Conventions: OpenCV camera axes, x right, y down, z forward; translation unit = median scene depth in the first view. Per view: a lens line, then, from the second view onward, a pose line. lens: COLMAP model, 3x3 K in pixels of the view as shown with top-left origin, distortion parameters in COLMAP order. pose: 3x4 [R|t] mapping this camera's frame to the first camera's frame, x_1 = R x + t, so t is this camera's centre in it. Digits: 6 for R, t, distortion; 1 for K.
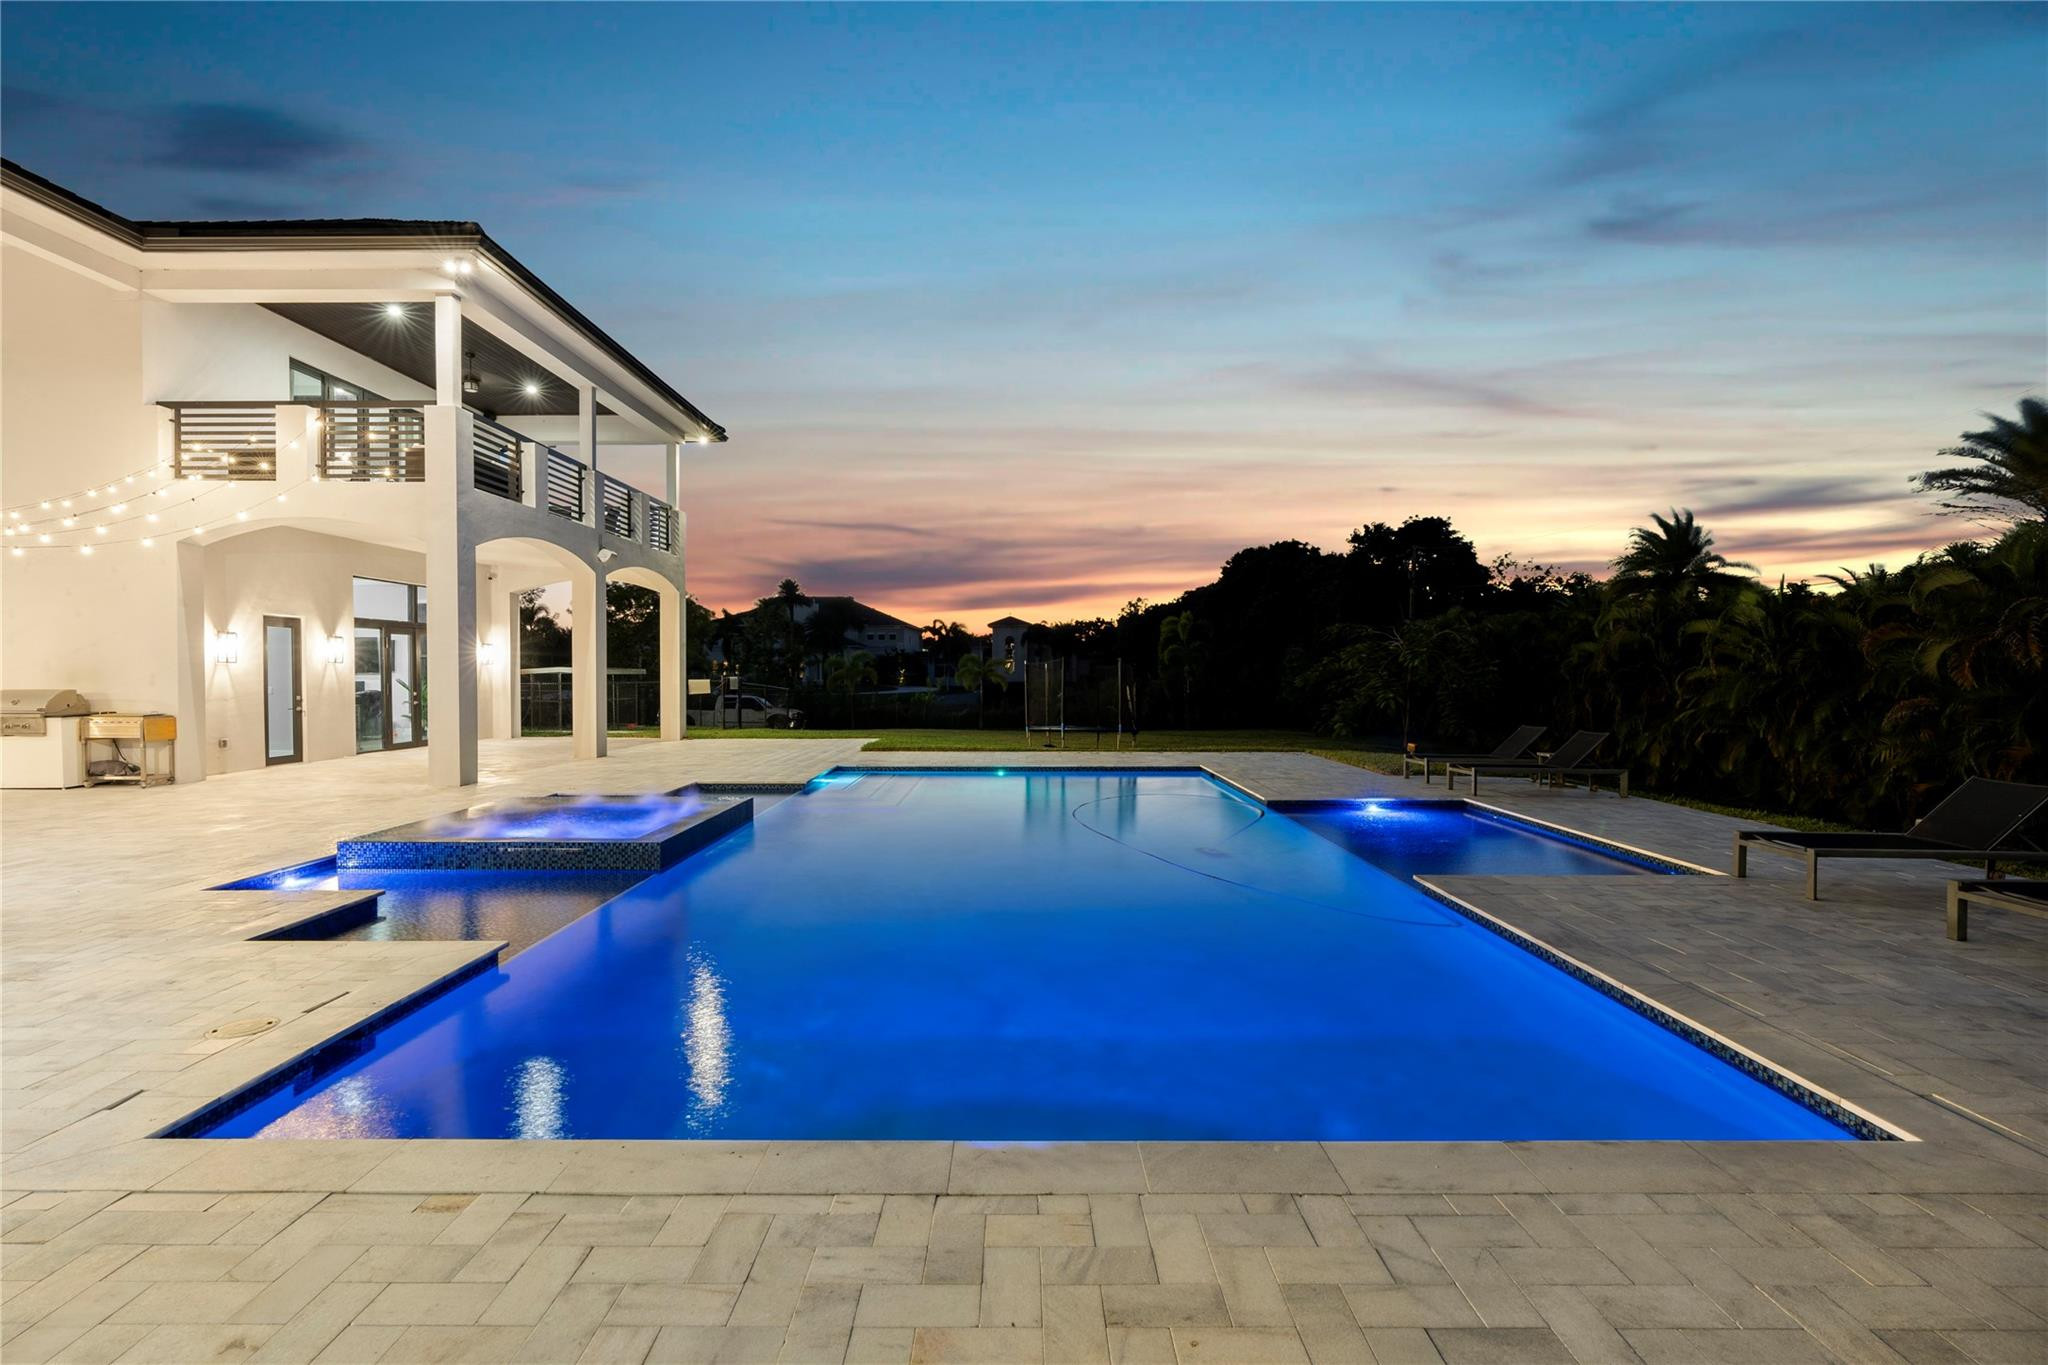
lens RADIAL K [[927.4, 0, 1011.7], [0, 927.4, 689.6], [0, 0, 1]] dist [-0.004091, -0.000154]
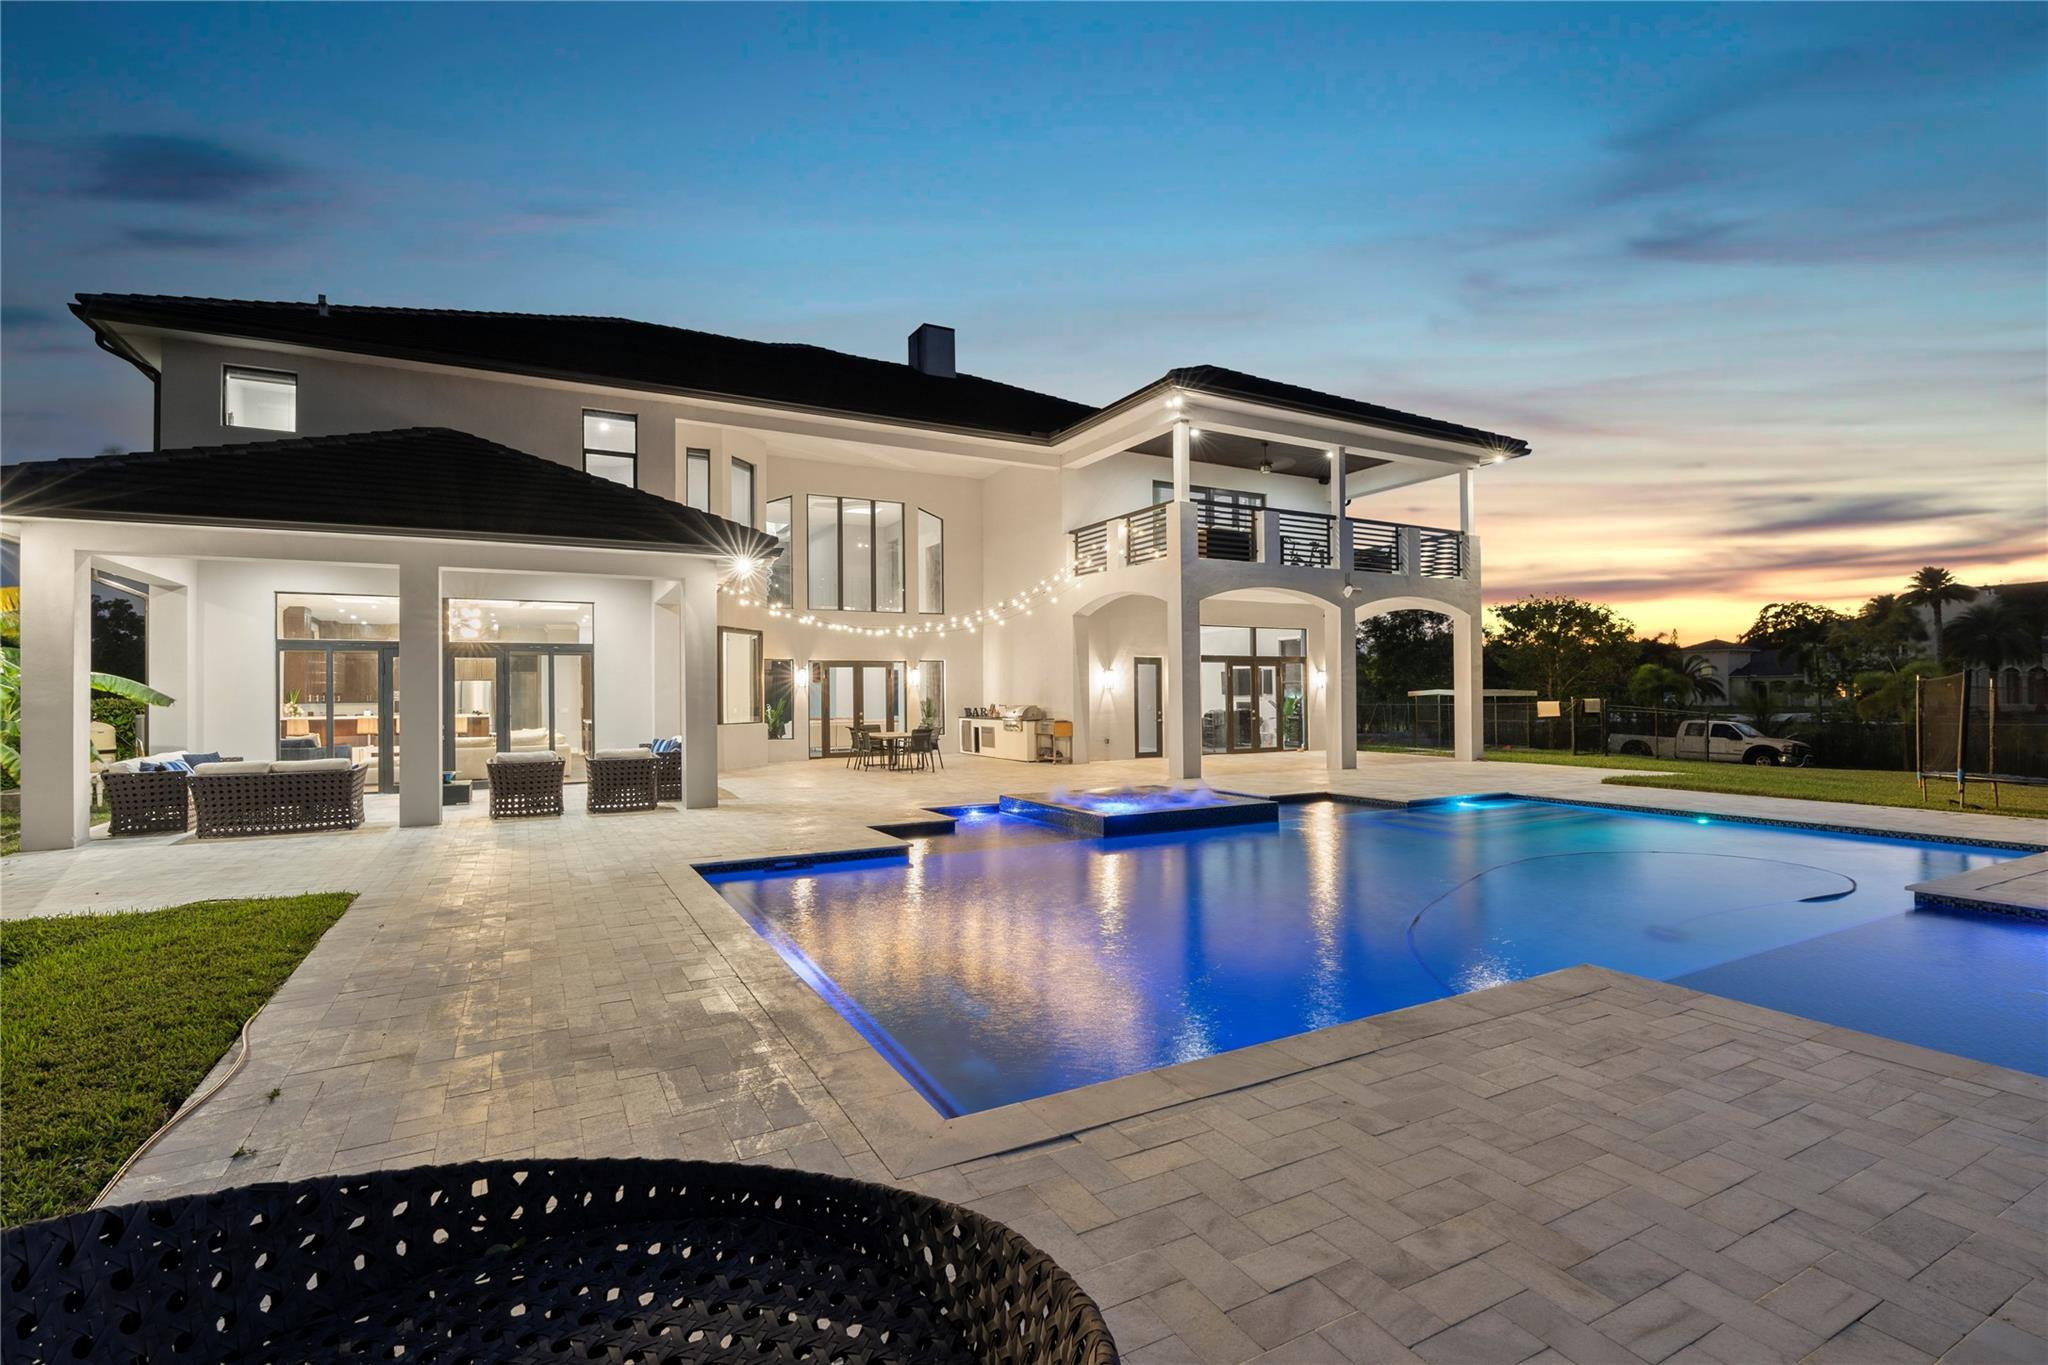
lens RADIAL K [[927.4, 0, 1015.1], [0, 927.4, 691.2], [0, 0, 1]] dist [-0.004091, -0.000154]
pose [[0.477452, -0.005572, -0.878640, 0.421421], [-0.013683, 0.999811, -0.013776, -0.001600], [0.878551, 0.018600, 0.477286, 0.113019]]
